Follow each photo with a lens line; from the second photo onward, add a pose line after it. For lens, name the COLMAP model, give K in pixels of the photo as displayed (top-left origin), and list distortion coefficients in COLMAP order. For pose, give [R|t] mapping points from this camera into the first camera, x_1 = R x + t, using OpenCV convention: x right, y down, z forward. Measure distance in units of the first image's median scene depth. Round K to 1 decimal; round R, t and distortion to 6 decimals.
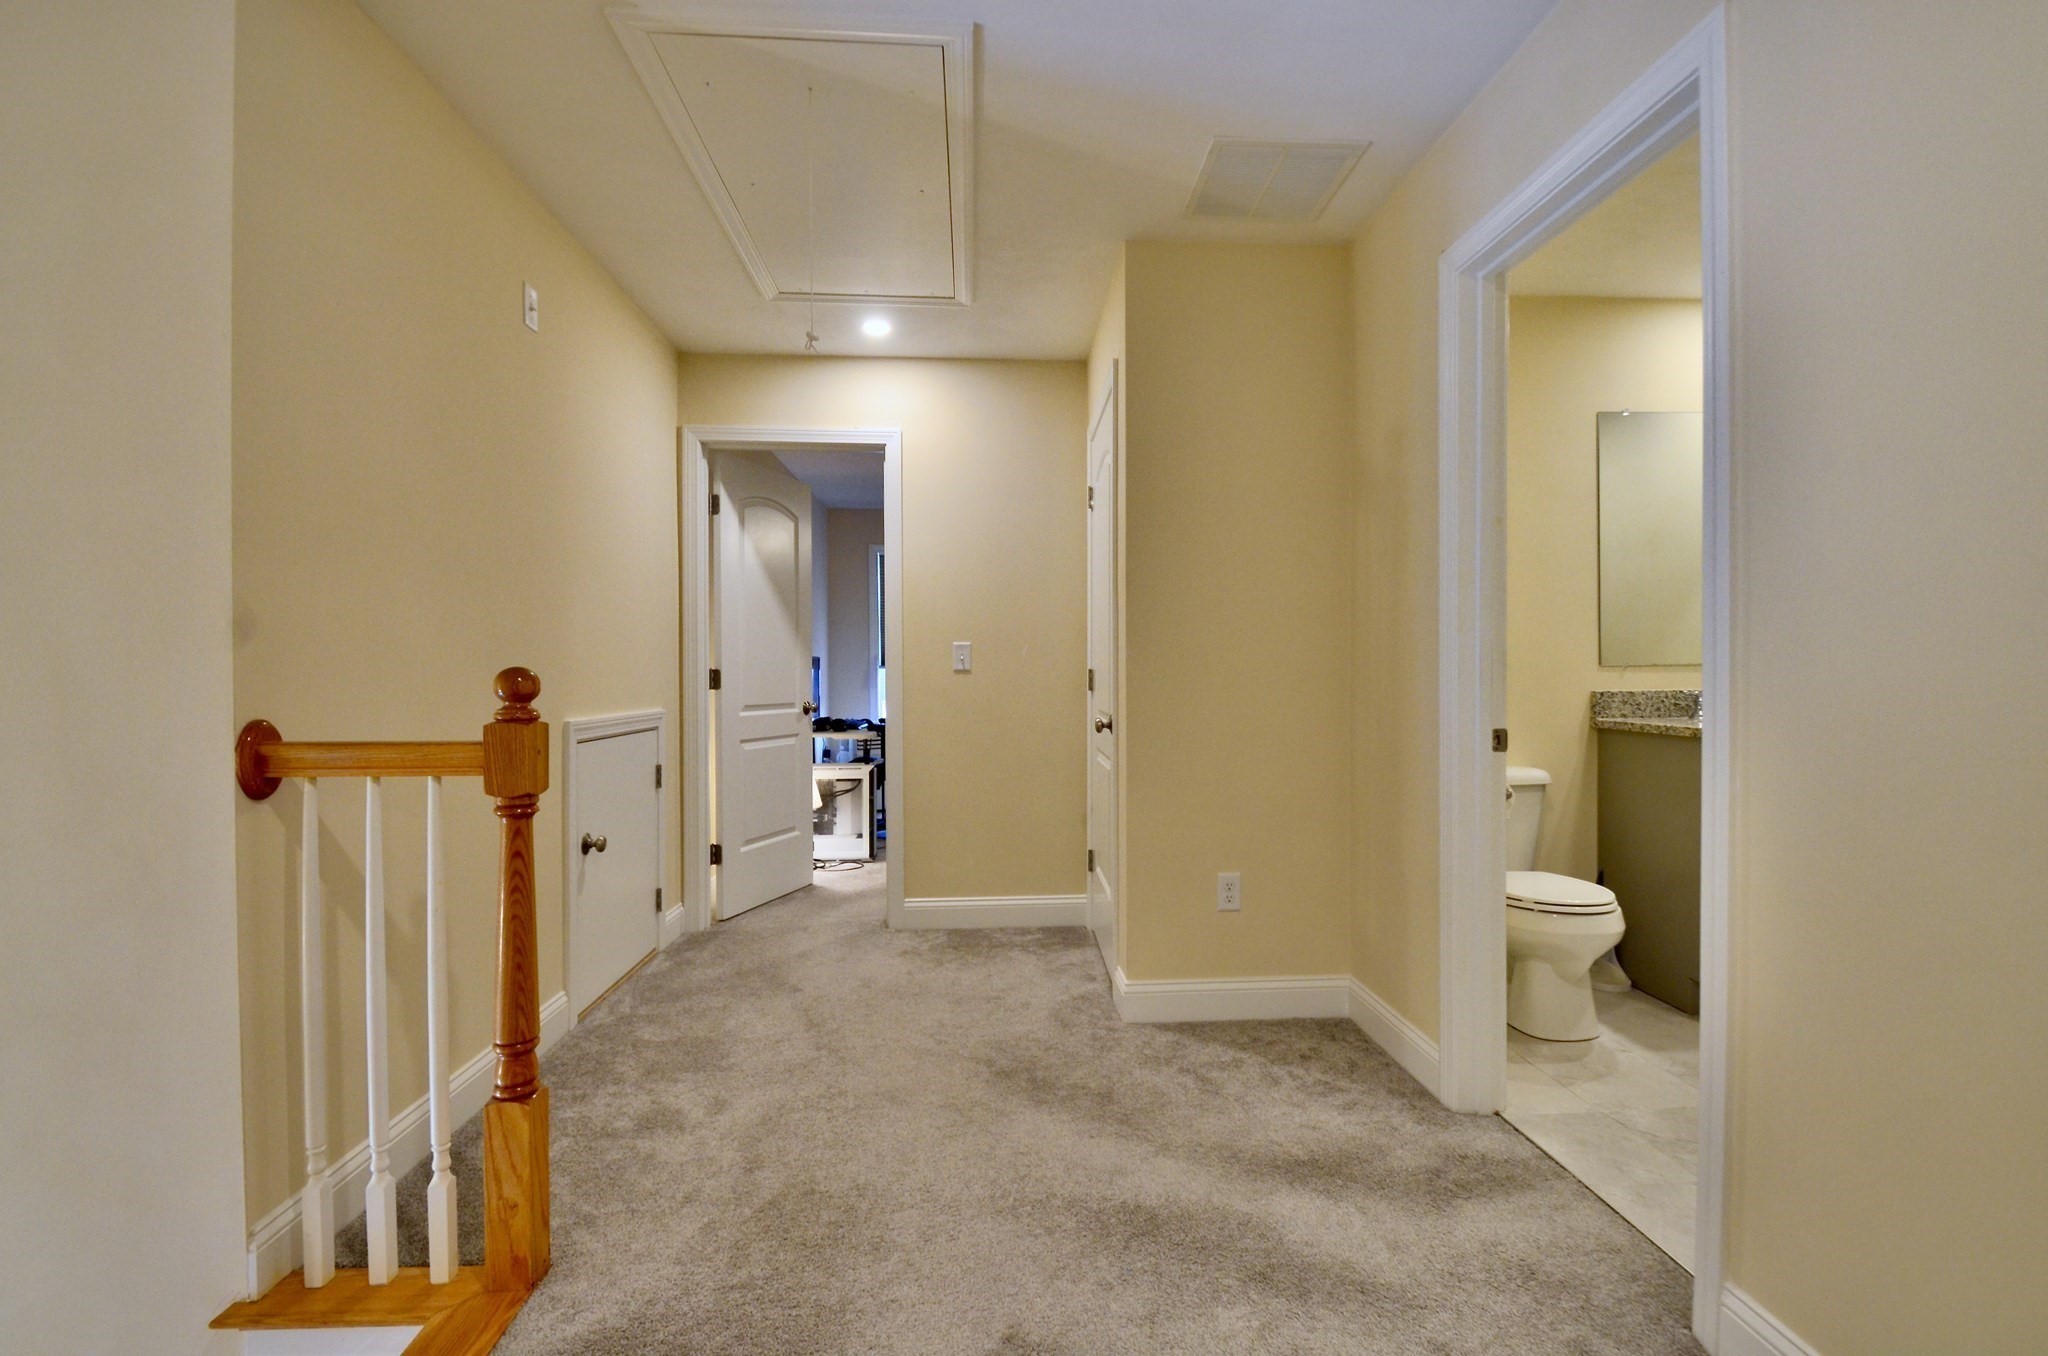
lens RADIAL K [[921.0, 0, 1023.4], [0, 921.0, 673.1], [0, 0, 1]] dist [-0.003205, -0.005370]
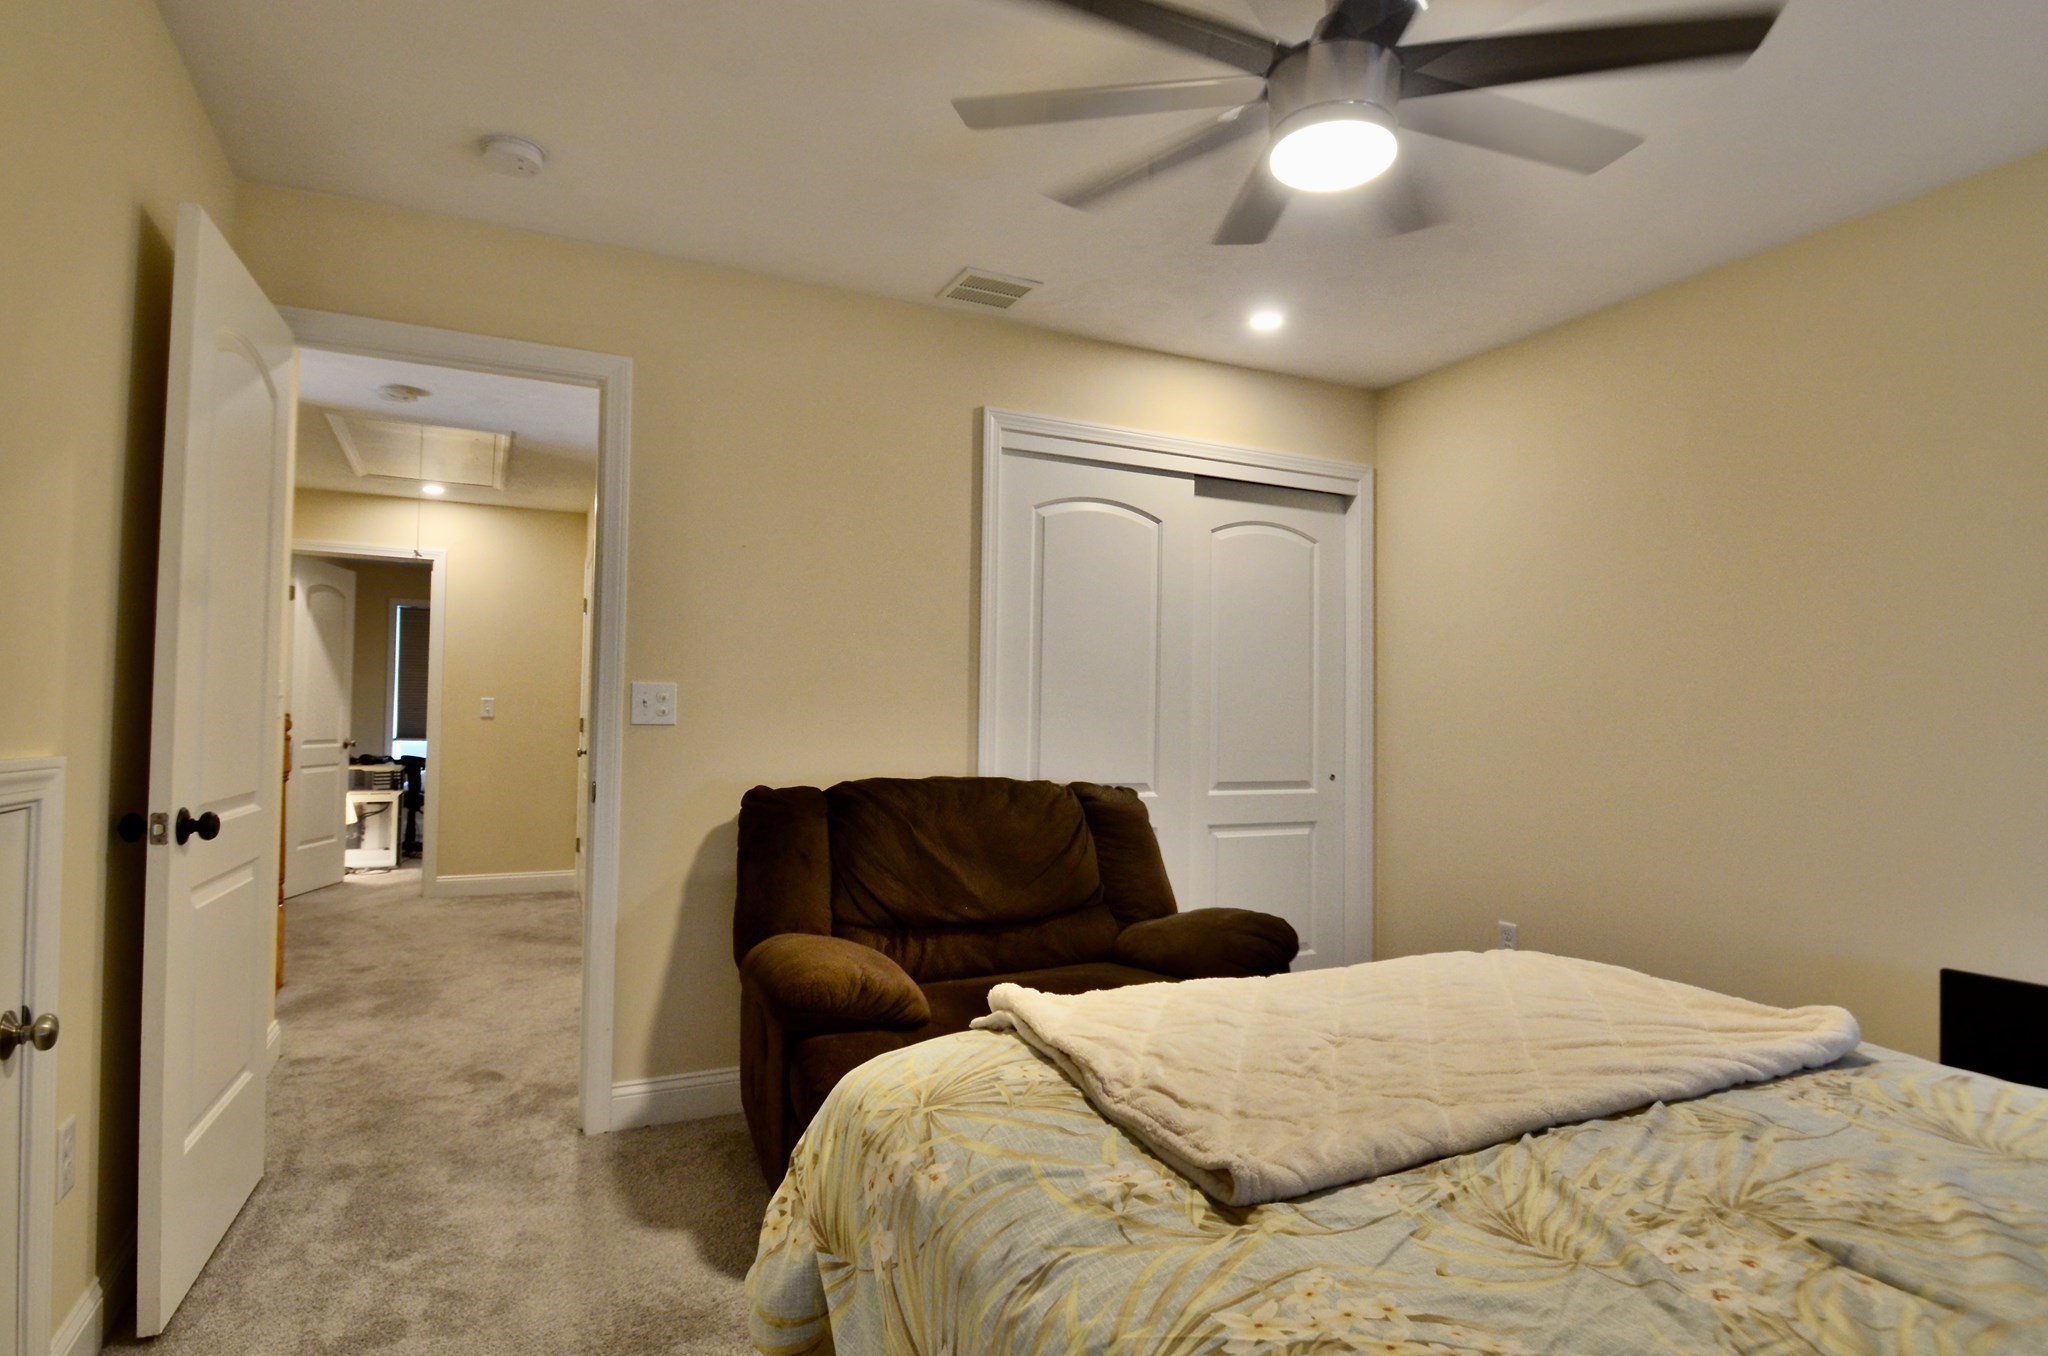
lens RADIAL K [[1087.4, 0, 1028.1], [0, 1087.4, 671.0], [0, 0, 1]] dist [-0.003737, -0.002104]
pose [[0.917131, 0.030149, 0.397444, 0.024918], [-0.012969, 0.998864, -0.045844, -0.005034], [-0.398375, 0.036890, 0.916480, -0.699446]]
